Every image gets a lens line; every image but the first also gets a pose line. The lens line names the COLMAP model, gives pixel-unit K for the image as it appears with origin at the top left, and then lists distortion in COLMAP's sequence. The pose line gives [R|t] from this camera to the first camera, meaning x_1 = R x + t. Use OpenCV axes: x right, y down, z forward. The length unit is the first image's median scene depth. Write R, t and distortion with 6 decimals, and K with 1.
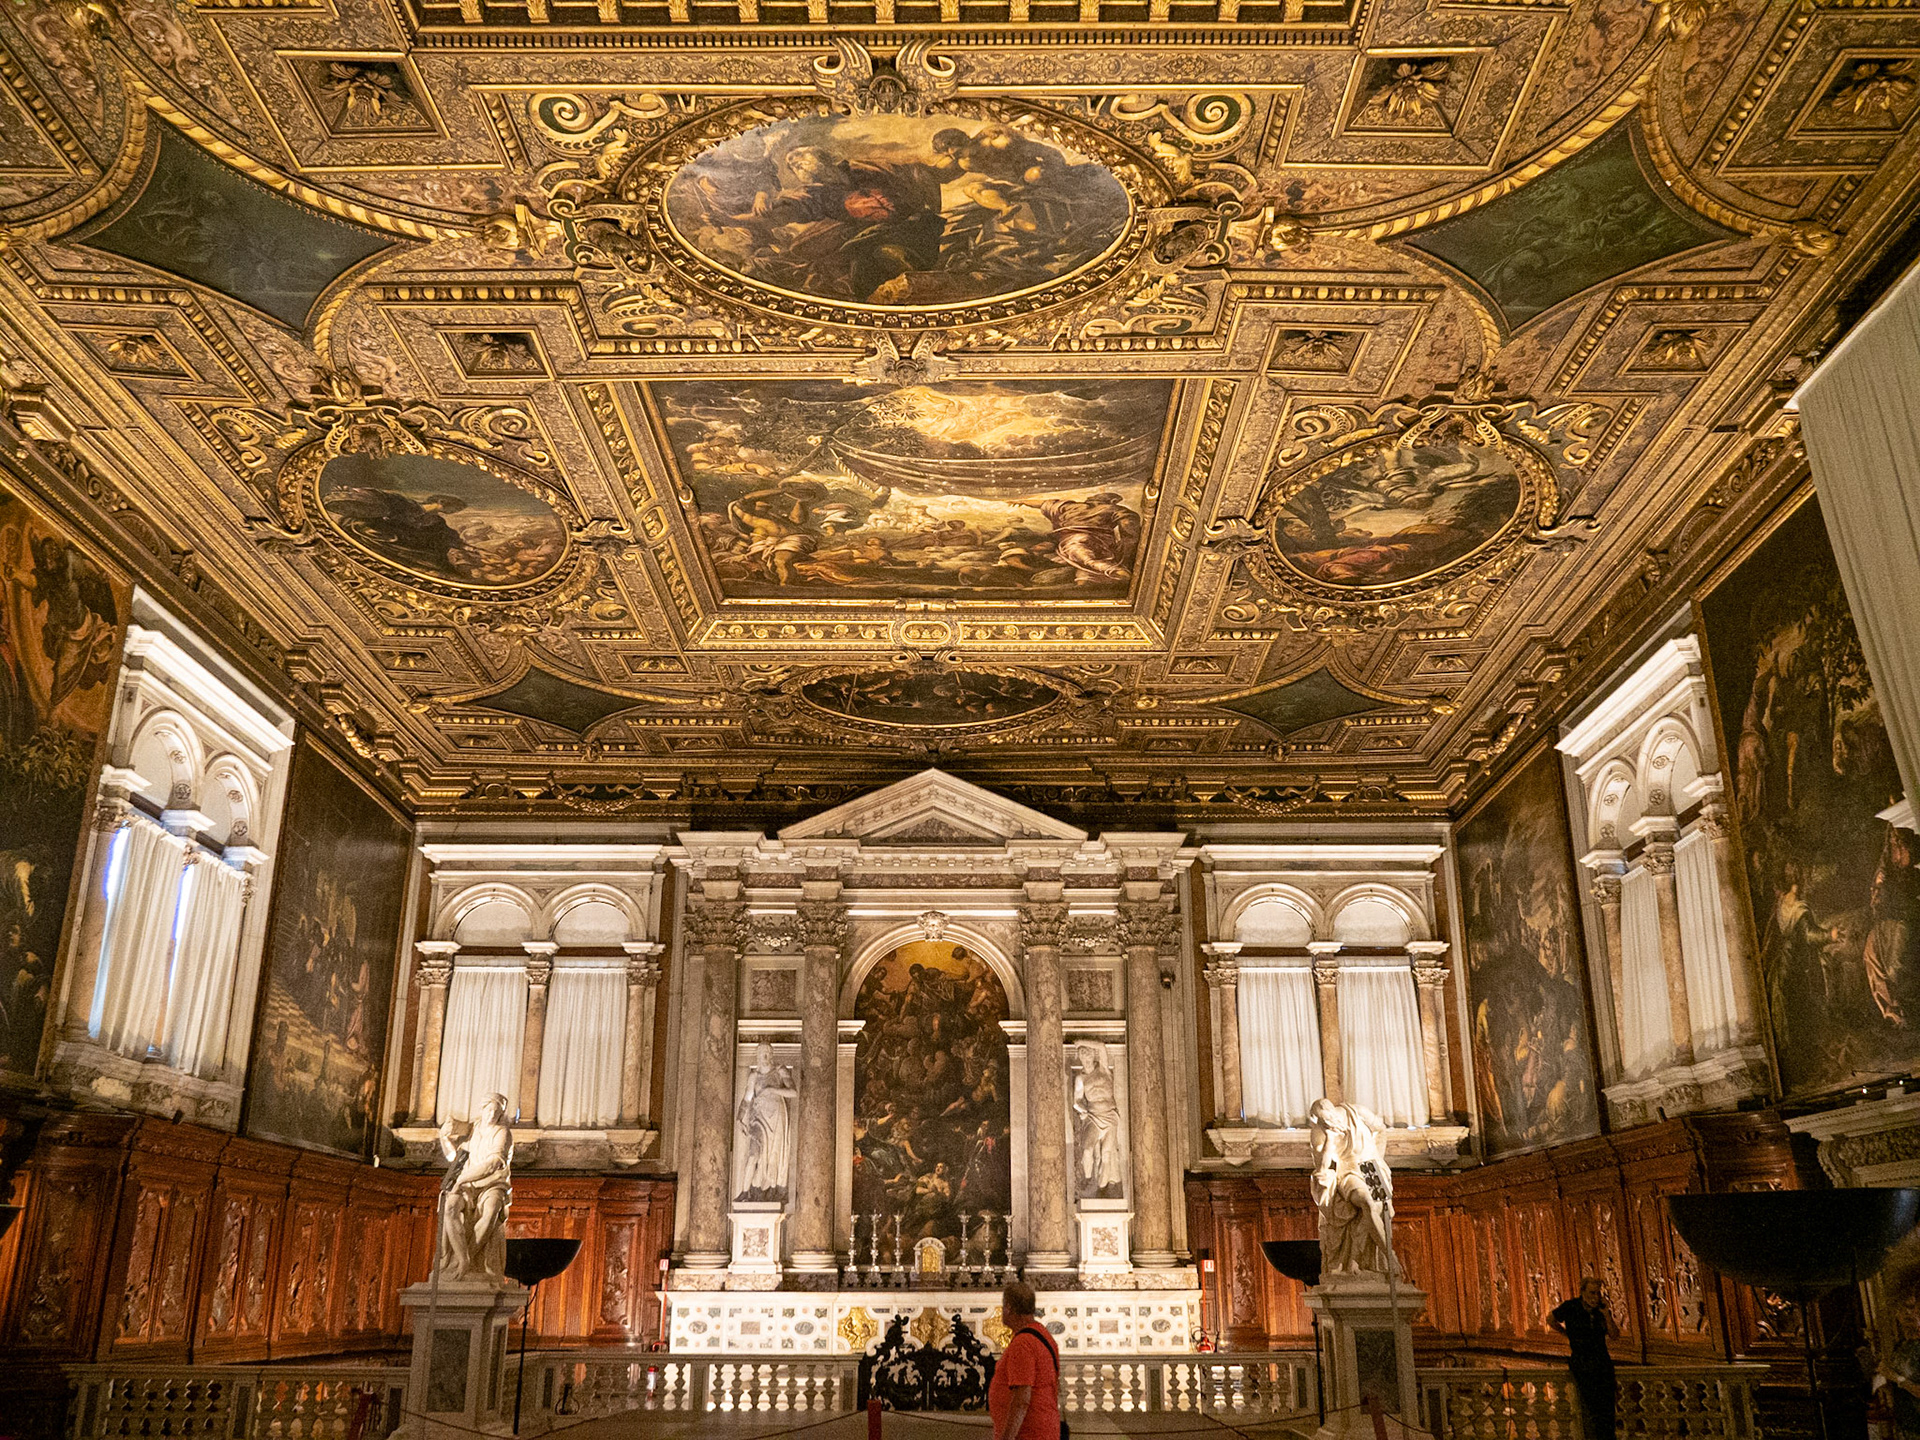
lens RADIAL K [[1612.7, 0, 953.0], [0, 1612.7, 715.8], [0, 0, 1]] dist [-0.032442, 0.011272]
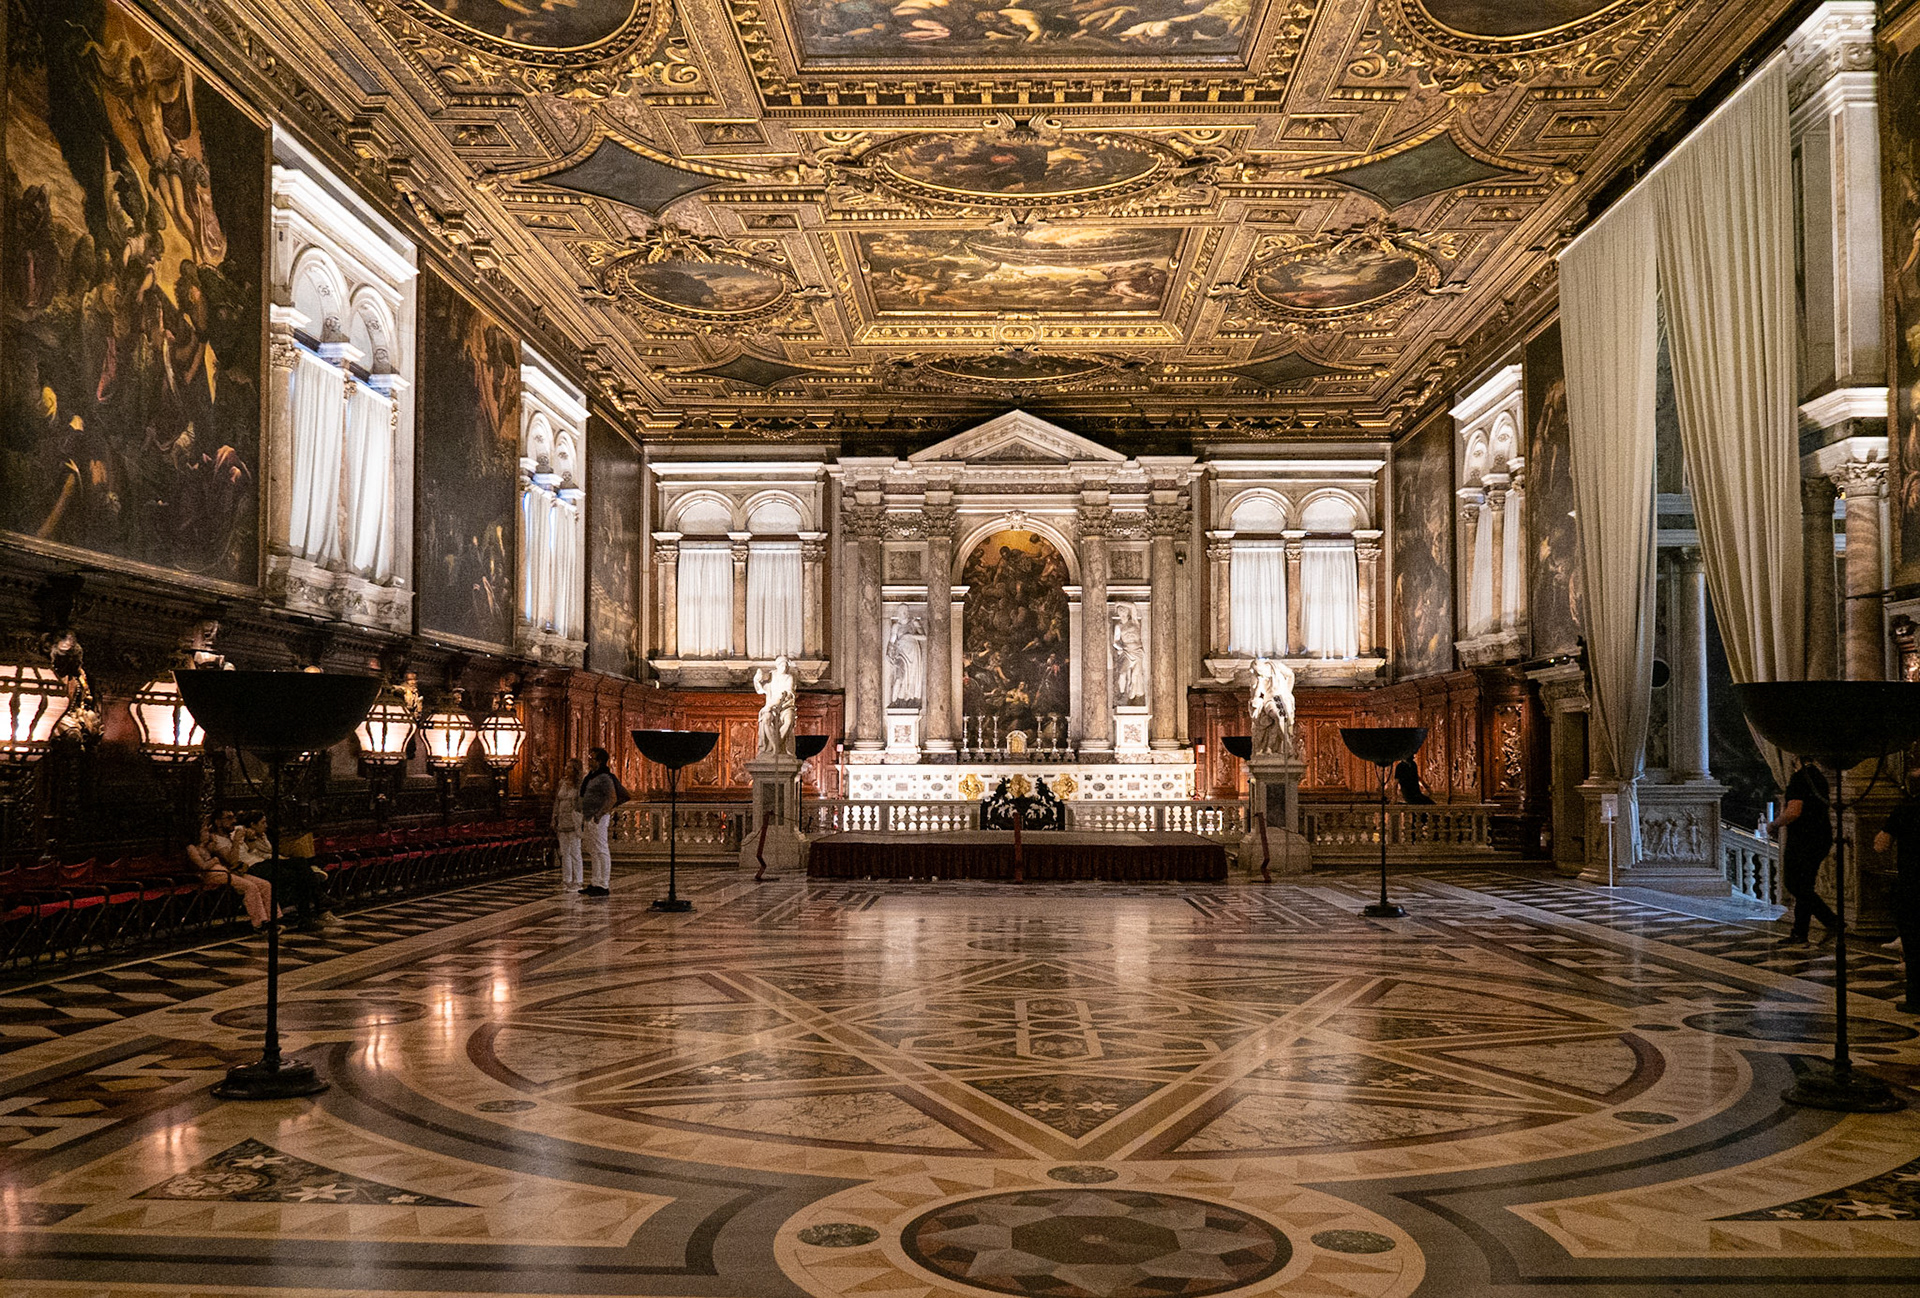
lens RADIAL K [[1626.0, 0, 957.6], [0, 1626.0, 670.4], [0, 0, 1]] dist [-0.027497, 0.015299]
pose [[0.999783, -0.000535, -0.020838, -0.043556], [0.006355, 0.959903, 0.280260, -0.182395], [0.019852, -0.280331, 0.959698, -0.520537]]
